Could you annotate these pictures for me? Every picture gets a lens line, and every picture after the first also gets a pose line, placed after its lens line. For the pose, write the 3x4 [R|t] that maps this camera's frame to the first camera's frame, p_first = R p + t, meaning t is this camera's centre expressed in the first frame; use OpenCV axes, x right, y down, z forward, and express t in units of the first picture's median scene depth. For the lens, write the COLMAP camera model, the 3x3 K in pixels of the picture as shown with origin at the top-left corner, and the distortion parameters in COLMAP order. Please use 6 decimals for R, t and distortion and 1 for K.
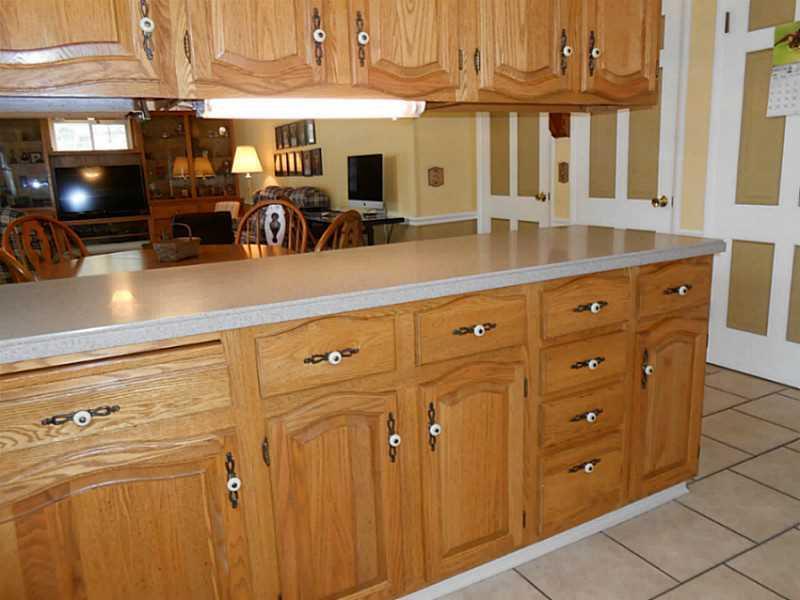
lens RADIAL K [[623.9, 0, 406.5], [0, 623.9, 298.5], [0, 0, 1]] dist [-0.022598, 0.038801]
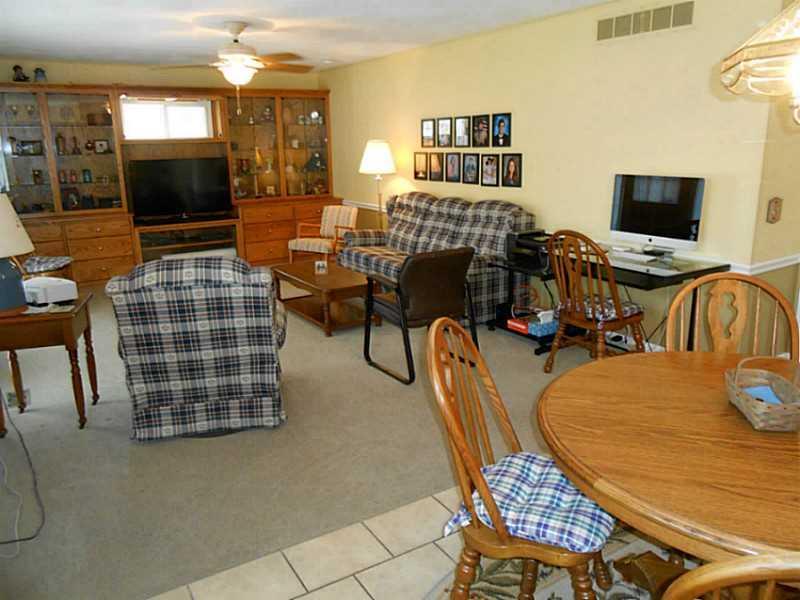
lens RADIAL K [[623.9, 0, 392.7], [0, 623.9, 302.5], [0, 0, 1]] dist [-0.022598, 0.038801]
pose [[0.997863, 0.007193, 0.064947, -1.204163], [-0.010431, 0.998712, 0.049660, -0.306283], [-0.064506, -0.050232, 0.996652, 0.718801]]
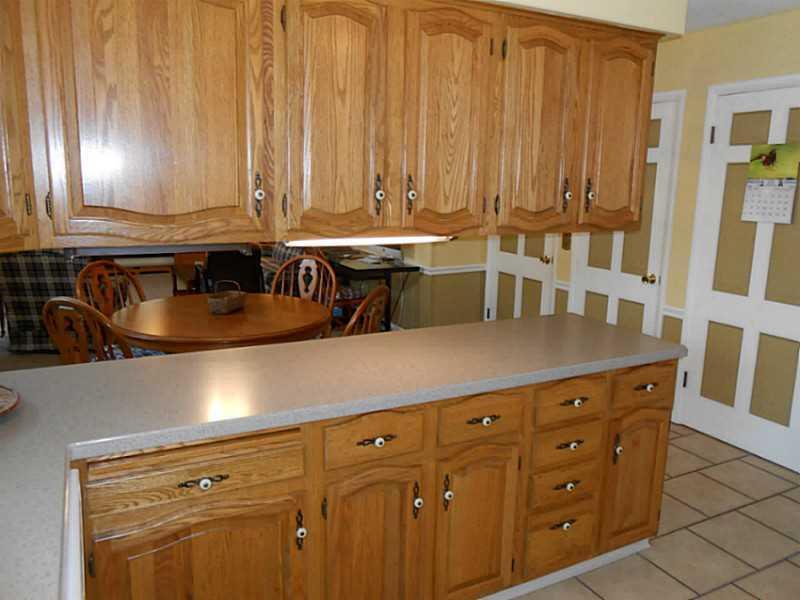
lens RADIAL K [[623.9, 0, 405.0], [0, 623.9, 300.2], [0, 0, 1]] dist [-0.022598, 0.038801]
pose [[0.998164, 0.060281, -0.005824, -0.049817], [-0.060364, 0.998059, -0.015322, -0.136904], [0.004889, 0.015646, 0.999866, -0.249458]]
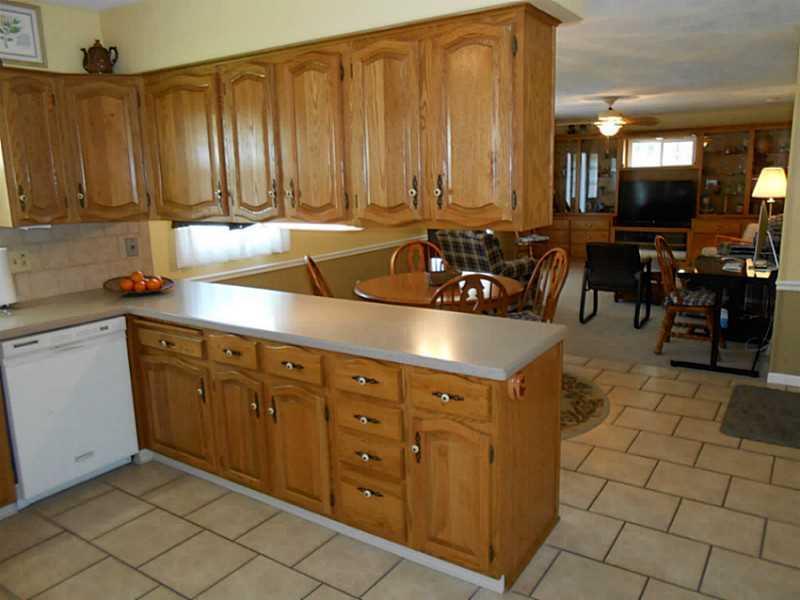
lens RADIAL K [[623.9, 0, 398.0], [0, 623.9, 298.9], [0, 0, 1]] dist [-0.022598, 0.038801]
pose [[0.460600, 0.201865, -0.864349, 1.350986], [-0.177793, 0.975042, 0.132973, -0.326700], [0.869619, 0.092428, 0.484994, 0.327691]]
